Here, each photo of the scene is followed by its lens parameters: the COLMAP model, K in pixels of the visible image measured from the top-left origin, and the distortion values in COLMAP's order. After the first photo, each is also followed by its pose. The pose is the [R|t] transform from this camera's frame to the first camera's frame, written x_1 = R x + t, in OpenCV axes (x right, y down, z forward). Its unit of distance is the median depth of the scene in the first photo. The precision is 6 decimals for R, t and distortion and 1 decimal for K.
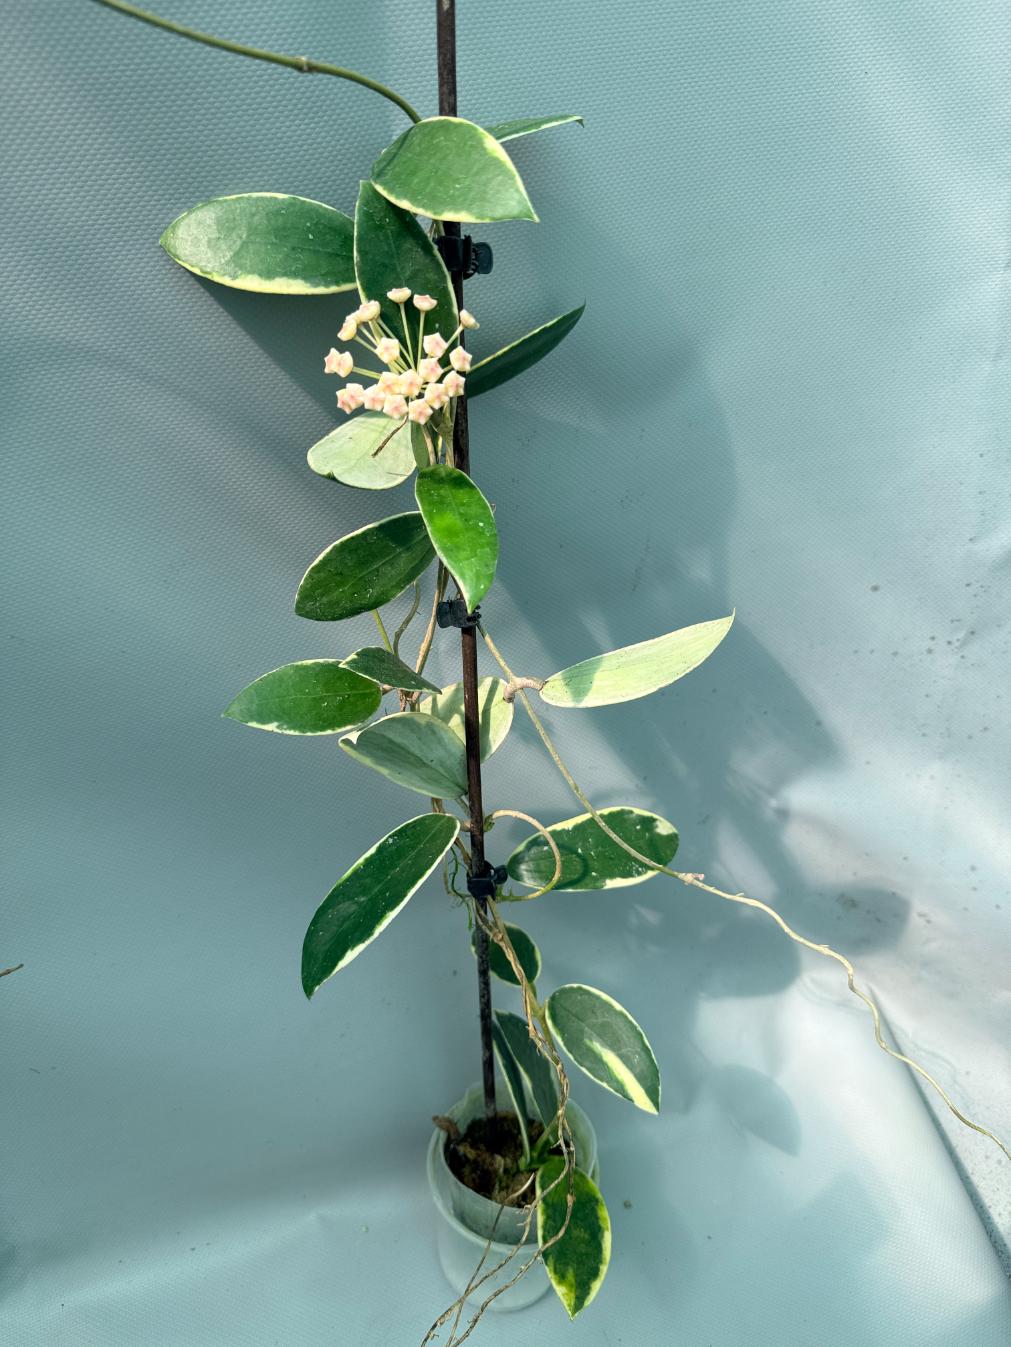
lens RADIAL K [[1069.9, 0, 481.7], [0, 1069.9, 673.0], [0, 0, 1]] dist [0.090325, -0.229278]
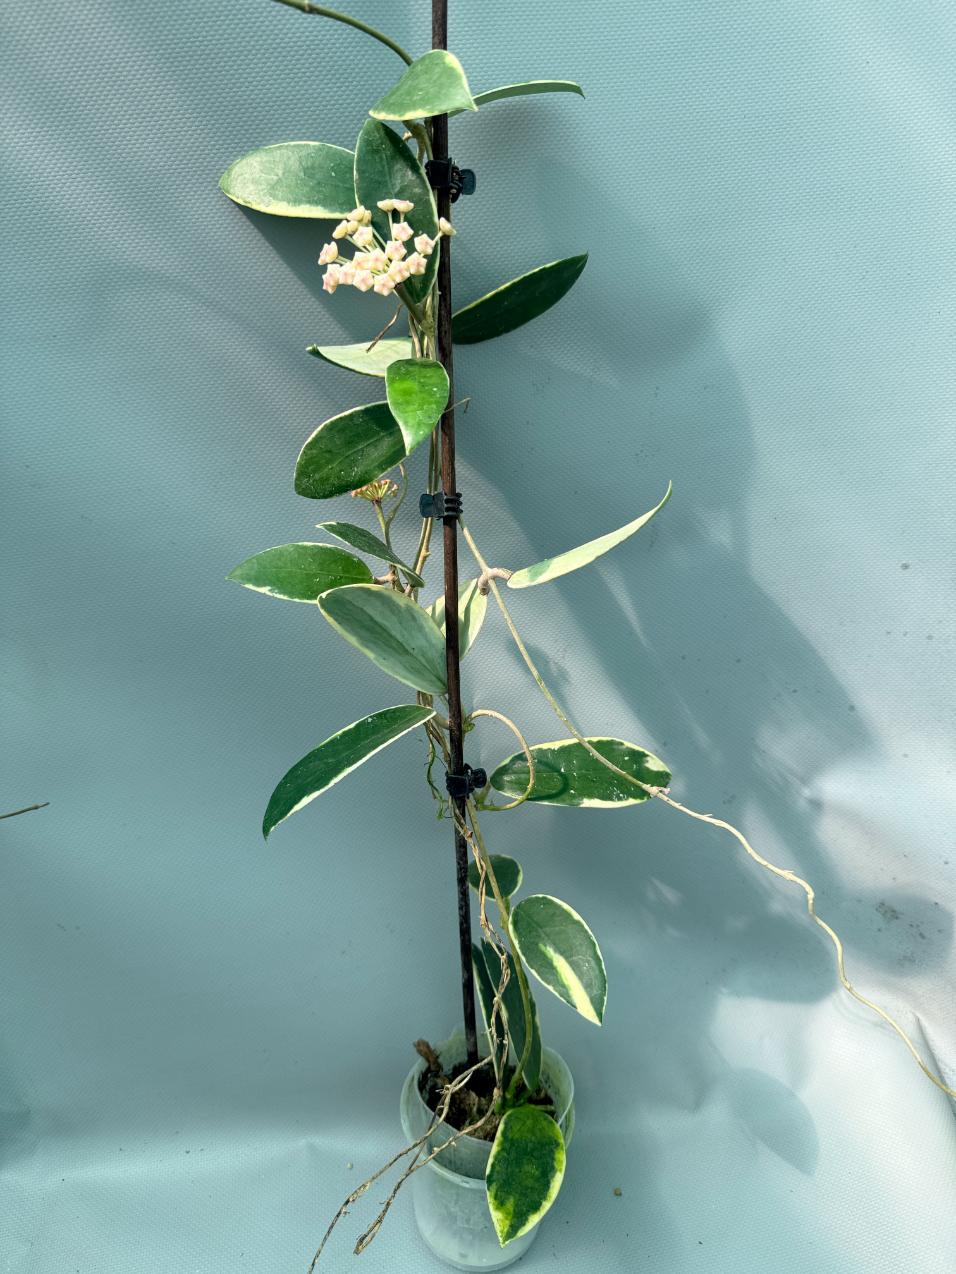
lens RADIAL K [[1011.9, 0, 455.5], [0, 1011.9, 636.5], [0, 0, 1]] dist [0.090325, -0.229278]
pose [[0.972444, 0.066308, -0.223507, 0.224200], [-0.103680, 0.981680, -0.159859, 0.230440], [0.208812, 0.178627, 0.961504, 0.021850]]
